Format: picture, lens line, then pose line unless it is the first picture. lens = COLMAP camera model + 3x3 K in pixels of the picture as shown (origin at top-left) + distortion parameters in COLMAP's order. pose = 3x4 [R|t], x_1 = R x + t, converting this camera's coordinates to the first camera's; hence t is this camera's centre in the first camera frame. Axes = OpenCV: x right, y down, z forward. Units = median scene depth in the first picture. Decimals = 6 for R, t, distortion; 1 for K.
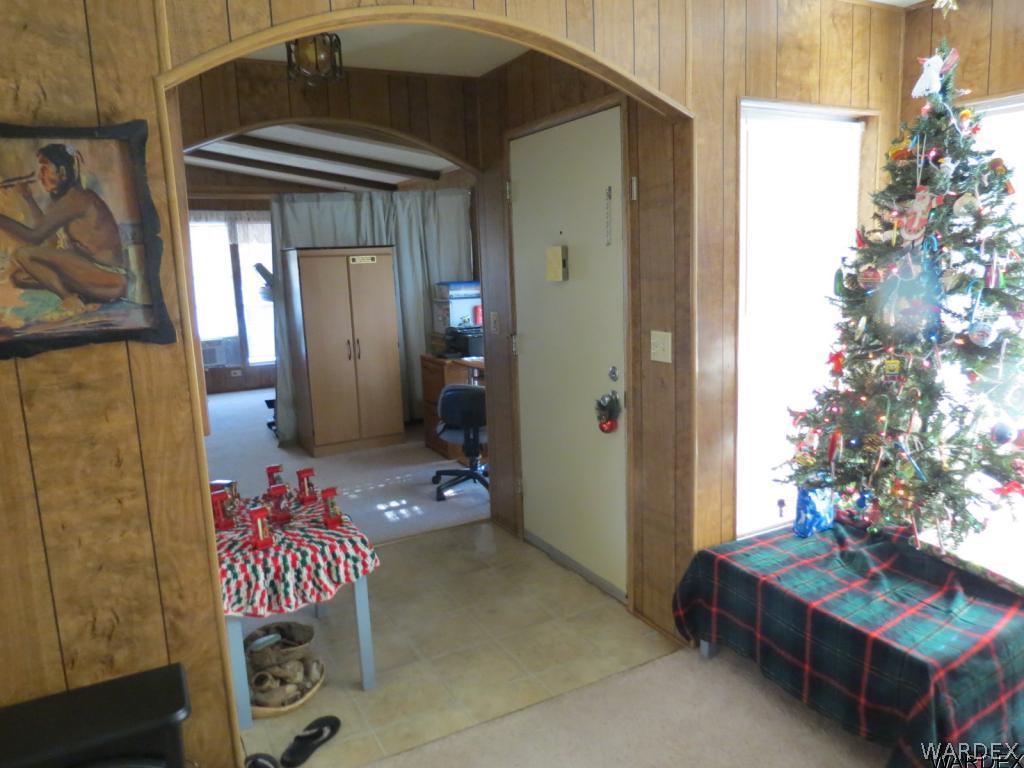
lens RADIAL K [[728.3, 0, 515.7], [0, 728.3, 386.7], [0, 0, 1]] dist [-0.029976, 0.009119]
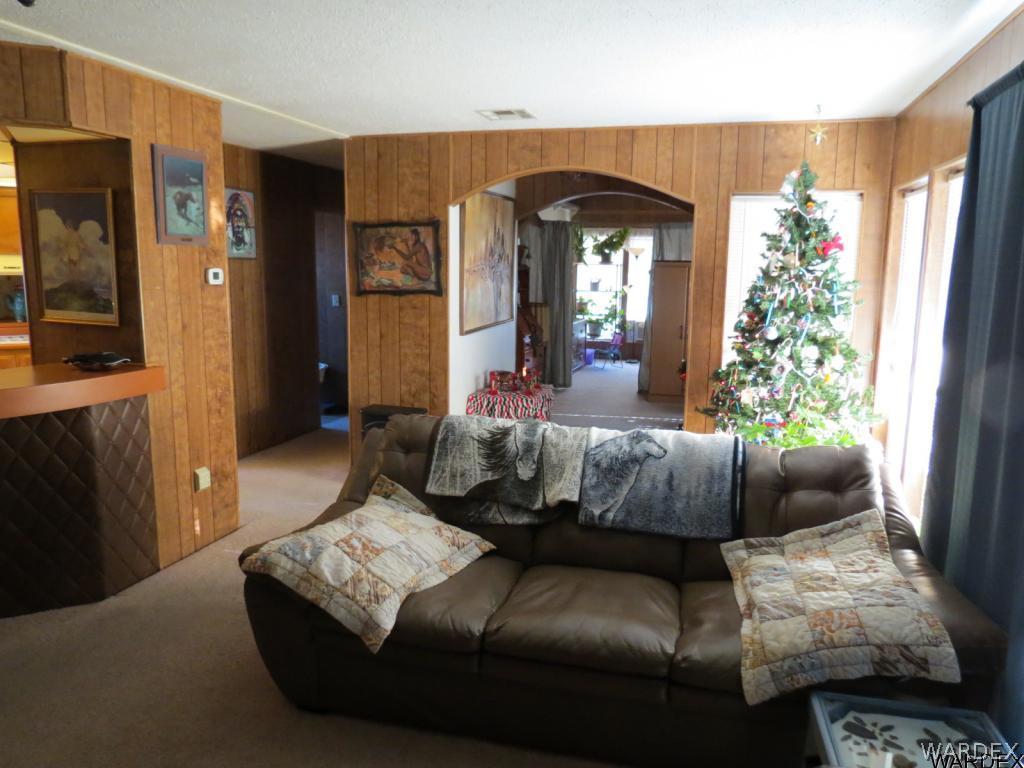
lens RADIAL K [[728.3, 0, 515.7], [0, 728.3, 386.7], [0, 0, 1]] dist [-0.029976, 0.009119]
pose [[0.712890, 0.163724, -0.681896, 1.738429], [-0.165182, 0.984209, 0.063619, 0.058935], [0.681545, 0.067283, 0.728677, -0.858606]]
